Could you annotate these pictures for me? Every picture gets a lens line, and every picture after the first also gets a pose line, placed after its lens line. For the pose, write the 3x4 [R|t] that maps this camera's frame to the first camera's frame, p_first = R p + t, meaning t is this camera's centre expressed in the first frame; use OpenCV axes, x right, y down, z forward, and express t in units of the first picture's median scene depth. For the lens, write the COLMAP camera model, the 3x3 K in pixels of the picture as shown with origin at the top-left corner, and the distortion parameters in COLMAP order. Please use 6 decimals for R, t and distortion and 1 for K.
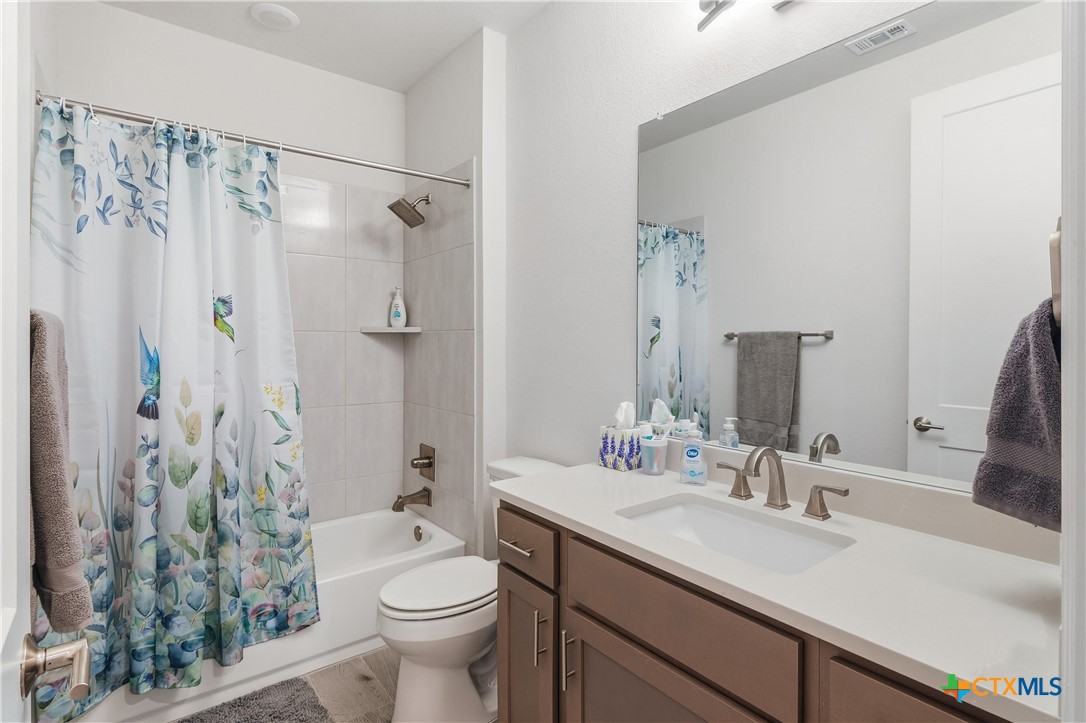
lens RADIAL K [[525.1, 0, 537.4], [0, 525.1, 341.4], [0, 0, 1]] dist [-0.003436, 0.001329]
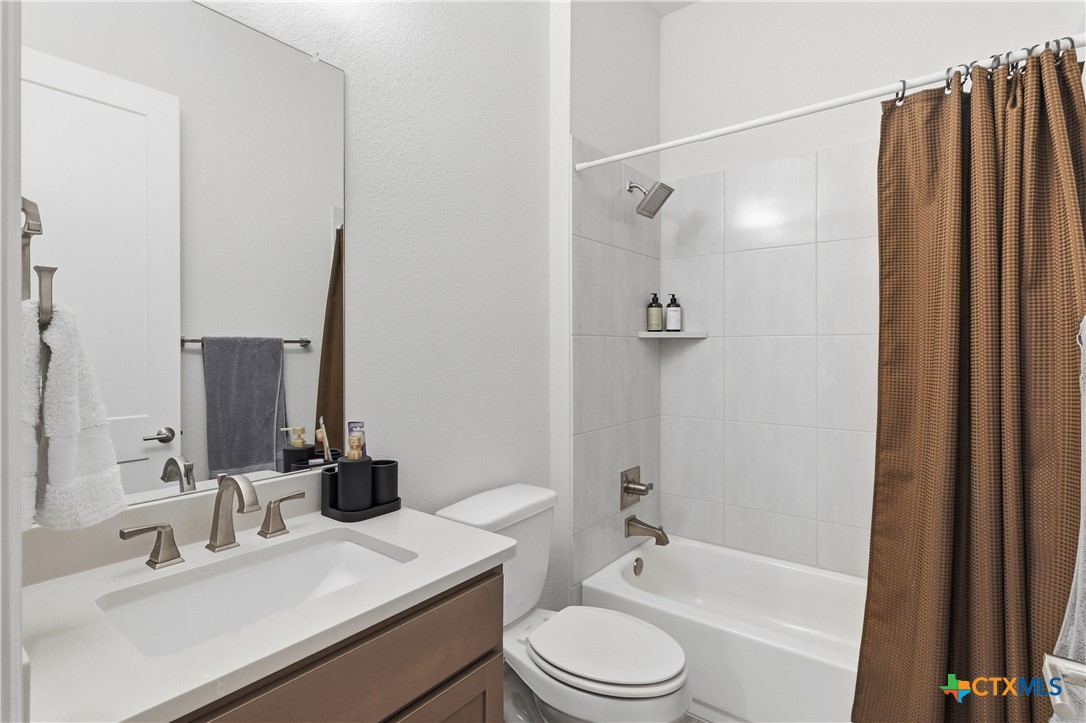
lens RADIAL K [[525.1, 0, 539.3], [0, 525.1, 355.3], [0, 0, 1]] dist [-0.003436, 0.001329]
pose [[-0.245740, -0.003663, 0.969329, -1.137547], [0.006063, 0.999967, 0.005315, 0.021211], [-0.969317, 0.007183, -0.245709, 1.728428]]
